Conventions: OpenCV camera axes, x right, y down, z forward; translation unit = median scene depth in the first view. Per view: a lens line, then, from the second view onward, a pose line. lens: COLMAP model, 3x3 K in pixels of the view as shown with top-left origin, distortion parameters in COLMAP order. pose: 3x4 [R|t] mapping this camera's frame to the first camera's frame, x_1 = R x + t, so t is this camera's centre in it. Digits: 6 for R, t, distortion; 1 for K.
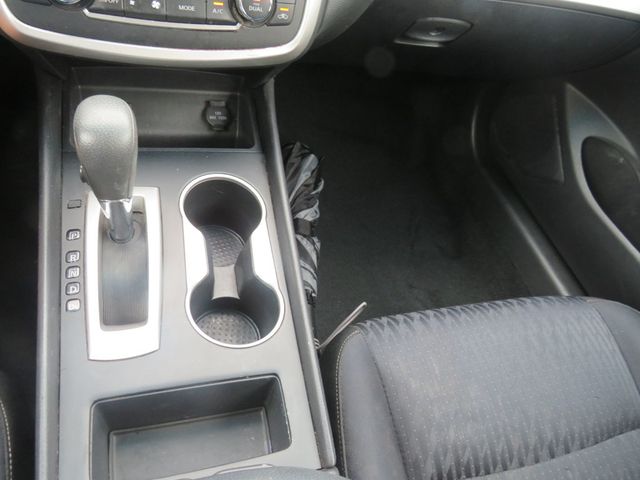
lens RADIAL K [[446.7, 0, 320.0], [0, 446.7, 240.0], [0, 0, 1]] dist [-0.036297, 0.002503]
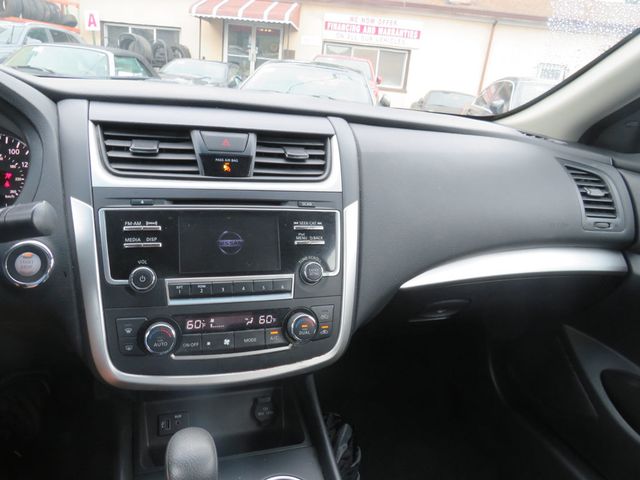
lens RADIAL K [[446.7, 0, 320.0], [0, 446.7, 240.0], [0, 0, 1]] dist [-0.036297, 0.002503]
pose [[0.991101, -0.132170, 0.015825, -0.058455], [0.121845, 0.852891, -0.507671, -0.068350], [0.053602, 0.505082, 0.861406, -0.144993]]
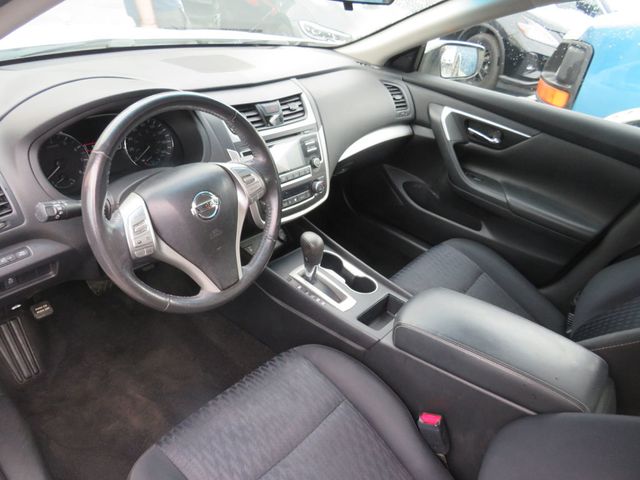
lens RADIAL K [[446.7, 0, 320.0], [0, 446.7, 240.0], [0, 0, 1]] dist [-0.036297, 0.002503]
pose [[0.823505, -0.393234, 0.408909, -0.993993], [0.463384, 0.882076, -0.084950, 0.014920], [-0.327284, 0.259439, 0.908613, -1.065958]]
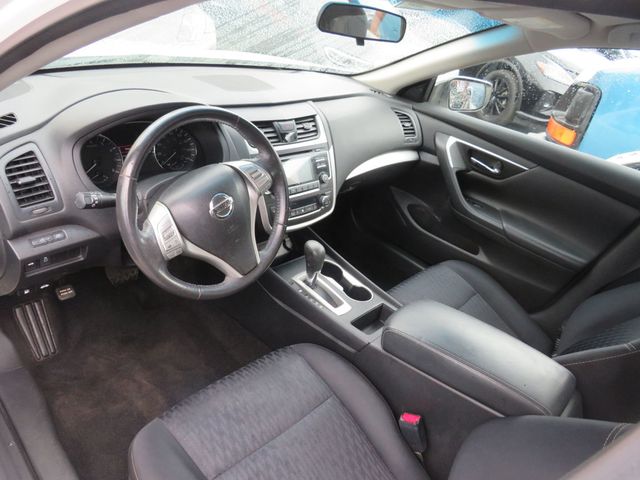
lens RADIAL K [[446.7, 0, 320.0], [0, 446.7, 240.0], [0, 0, 1]] dist [-0.036297, 0.002503]
pose [[0.860080, -0.312263, 0.403429, -1.046112], [0.395045, 0.908028, -0.139372, 0.097578], [-0.322804, 0.279244, 0.904334, -1.211819]]
